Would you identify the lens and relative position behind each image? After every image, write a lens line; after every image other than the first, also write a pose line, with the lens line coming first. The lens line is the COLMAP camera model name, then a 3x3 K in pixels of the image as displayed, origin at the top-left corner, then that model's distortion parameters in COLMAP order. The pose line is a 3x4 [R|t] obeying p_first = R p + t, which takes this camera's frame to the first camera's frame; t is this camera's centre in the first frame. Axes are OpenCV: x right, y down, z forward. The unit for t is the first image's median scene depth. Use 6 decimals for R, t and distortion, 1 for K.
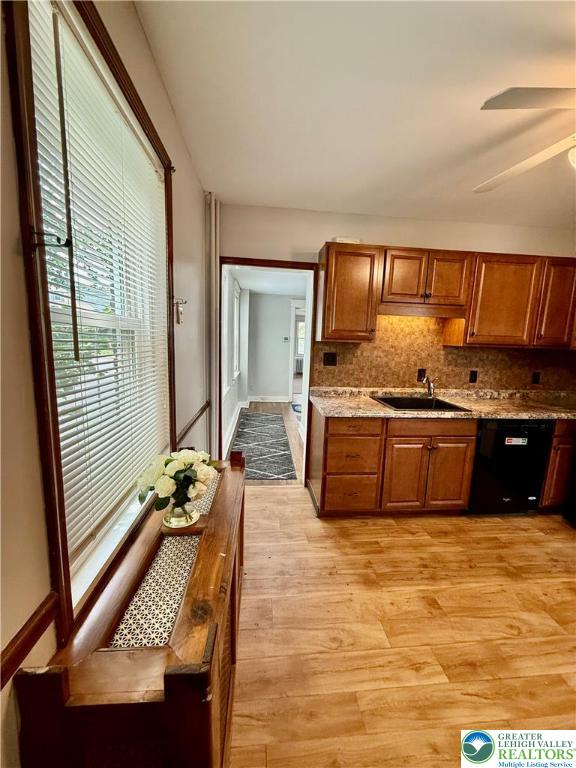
lens RADIAL K [[306.9, 0, 288.3], [0, 306.9, 383.2], [0, 0, 1]] dist [0.000797, -0.000145]
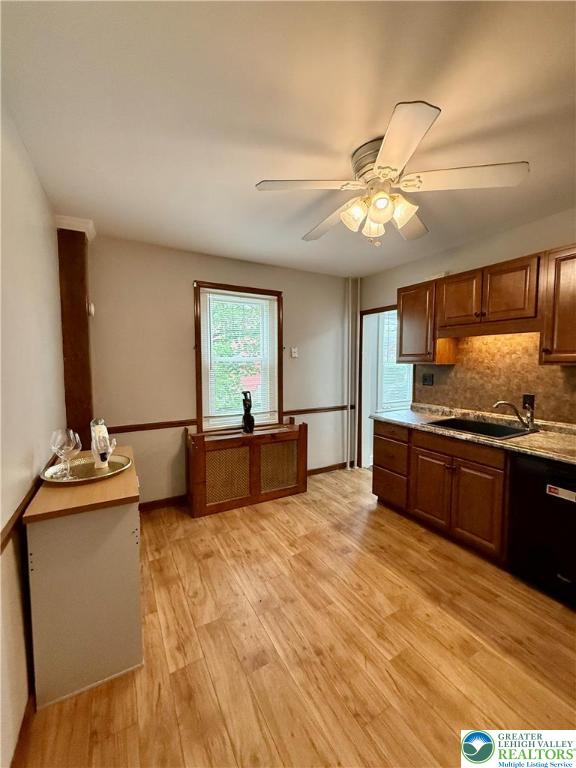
lens RADIAL K [[306.9, 0, 288.3], [0, 306.9, 383.2], [0, 0, 1]] dist [0.000797, -0.000145]
pose [[0.408448, 0.031389, -0.912242, 1.072315], [-0.118512, 0.992773, -0.018902, 0.019176], [0.905055, 0.115832, 0.409216, 0.080708]]
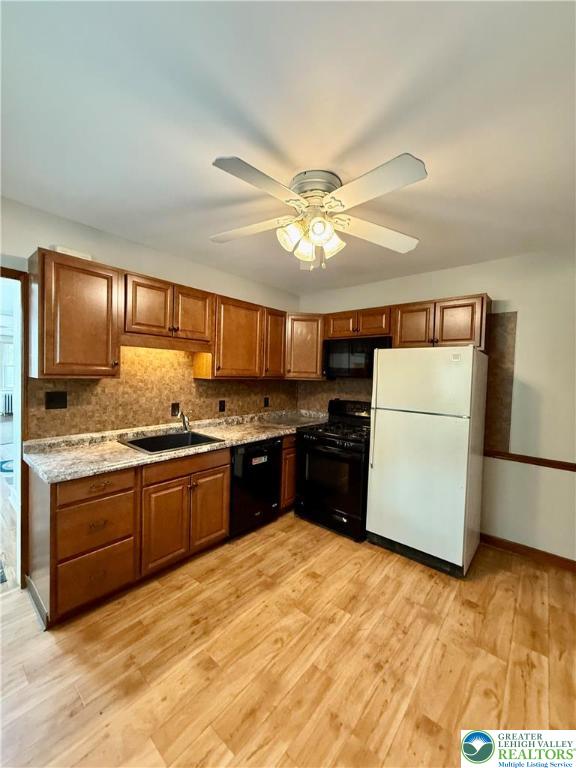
lens RADIAL K [[306.9, 0, 288.3], [0, 306.9, 383.2], [0, 0, 1]] dist [0.000797, -0.000145]
pose [[0.717258, -0.036385, 0.695857, 0.024362], [0.095256, 0.994381, -0.046191, -0.034120], [-0.690266, 0.099416, 0.716694, 0.066719]]
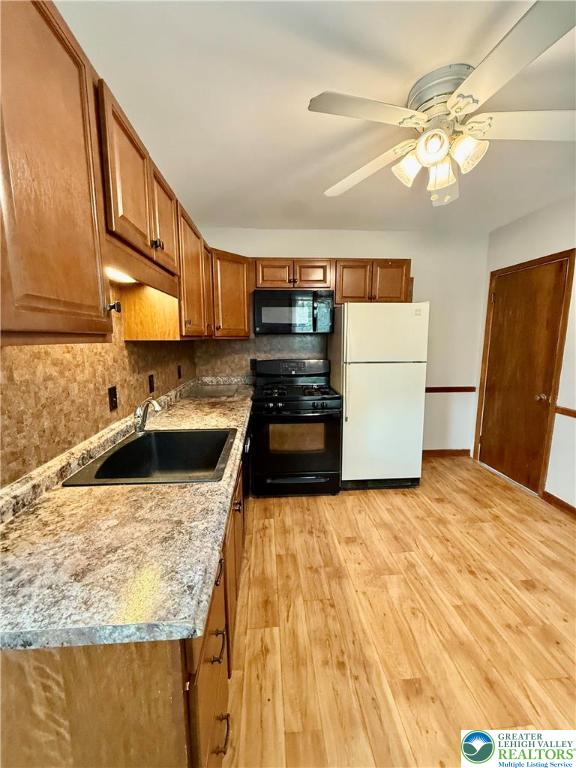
lens RADIAL K [[306.9, 0, 288.3], [0, 306.9, 383.2], [0, 0, 1]] dist [0.000797, -0.000145]
pose [[0.021843, -0.182727, 0.982921, -0.087721], [0.147865, 0.972934, 0.177584, -0.117810], [-0.988766, 0.141460, 0.048271, 0.779291]]
